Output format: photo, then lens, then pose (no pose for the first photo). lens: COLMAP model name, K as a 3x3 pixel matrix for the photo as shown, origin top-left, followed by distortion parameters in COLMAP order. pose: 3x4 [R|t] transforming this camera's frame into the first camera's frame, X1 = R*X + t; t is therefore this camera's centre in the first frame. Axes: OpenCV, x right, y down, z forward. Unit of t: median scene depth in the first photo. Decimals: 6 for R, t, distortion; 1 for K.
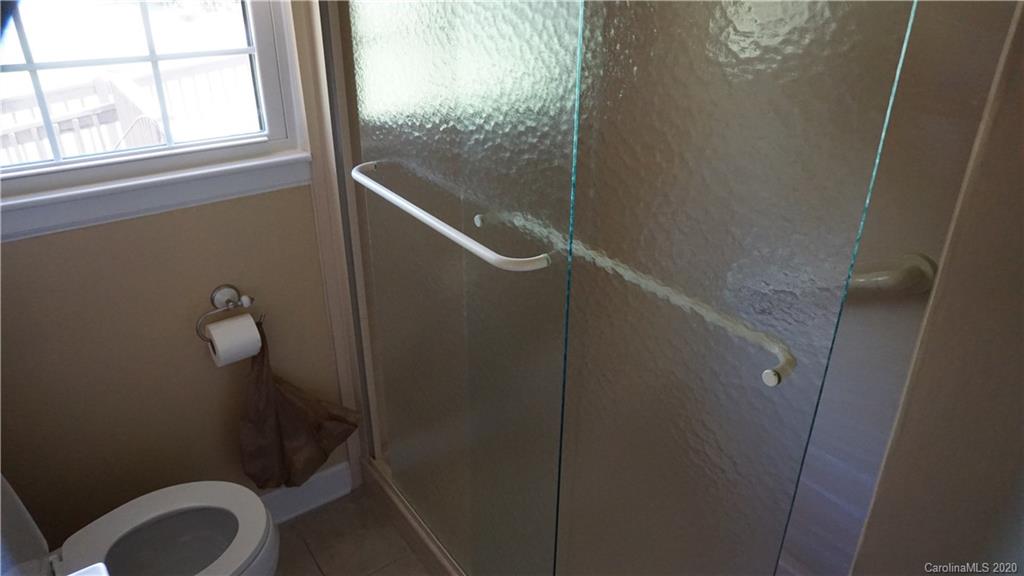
lens RADIAL K [[686.5, 0, 517.7], [0, 686.5, 291.1], [0, 0, 1]] dist [-0.038789, 0.029452]
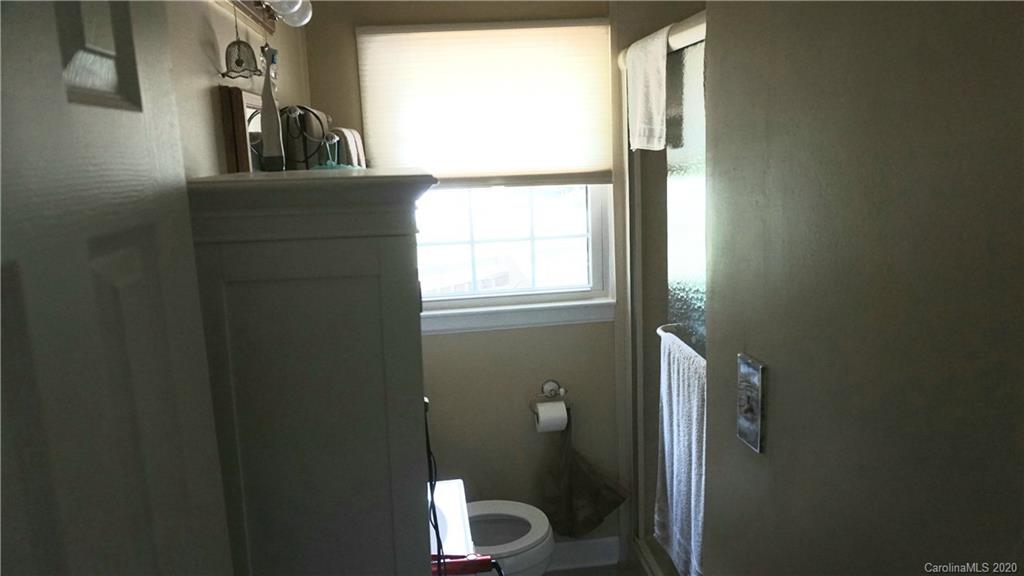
lens RADIAL K [[686.5, 0, 509.8], [0, 686.5, 289.7], [0, 0, 1]] dist [-0.038789, 0.029452]
pose [[0.869059, 0.026334, -0.494008, 0.239421], [-0.172199, 0.952238, -0.252172, 0.198786], [0.463772, 0.304220, 0.832085, -0.375924]]
